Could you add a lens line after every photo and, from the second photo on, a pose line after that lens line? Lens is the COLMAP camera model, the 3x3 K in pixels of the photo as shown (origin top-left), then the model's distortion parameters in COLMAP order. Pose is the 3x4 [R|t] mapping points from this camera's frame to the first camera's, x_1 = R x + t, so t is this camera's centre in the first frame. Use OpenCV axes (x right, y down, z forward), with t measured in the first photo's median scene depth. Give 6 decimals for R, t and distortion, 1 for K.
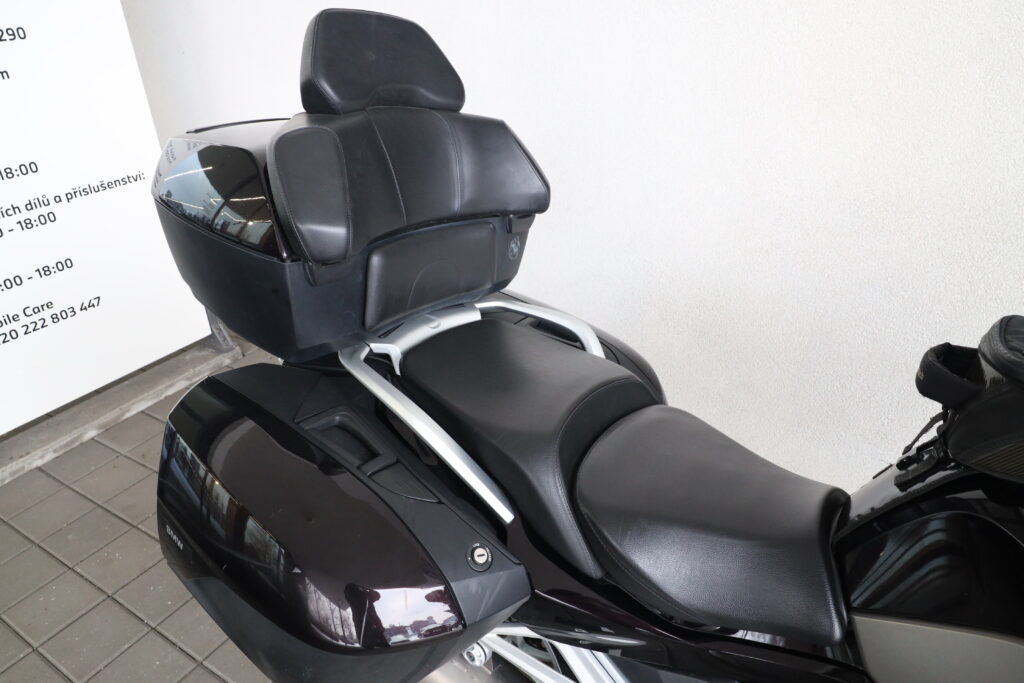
lens RADIAL K [[707.1, 0, 510.6], [0, 707.1, 338.3], [0, 0, 1]] dist [-0.000254, -0.006300]
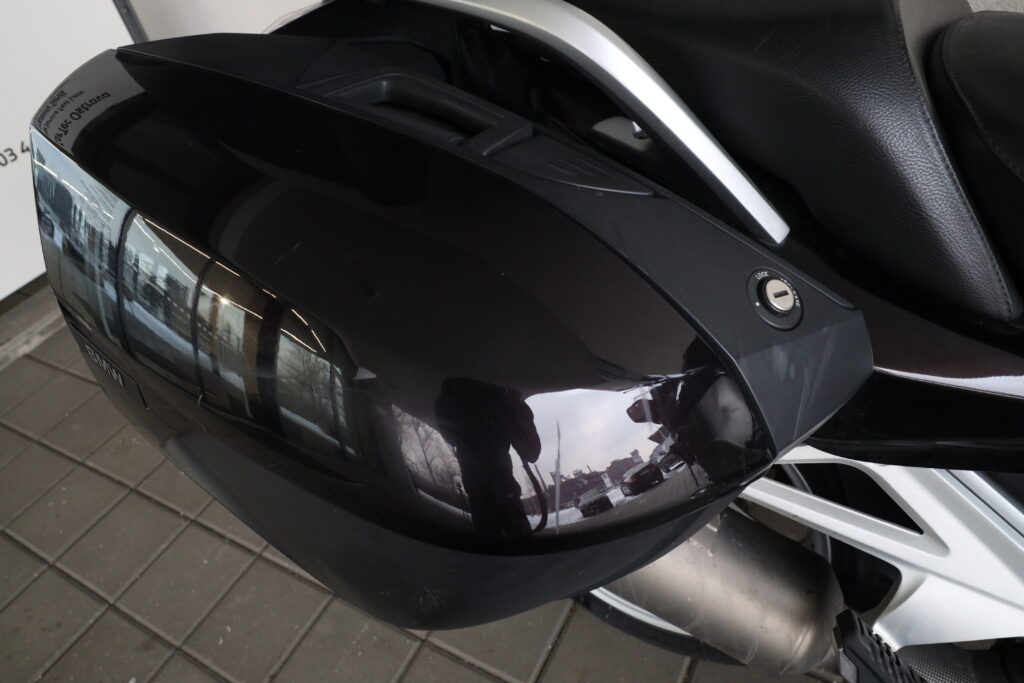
lens RADIAL K [[707.1, 0, 513.9], [0, 707.1, 343.0], [0, 0, 1]] dist [-0.000254, -0.006300]
pose [[0.989351, -0.137615, -0.047390, -0.094239], [0.144497, 0.967727, 0.206461, 0.114464], [0.017448, -0.211110, 0.977307, 0.293878]]
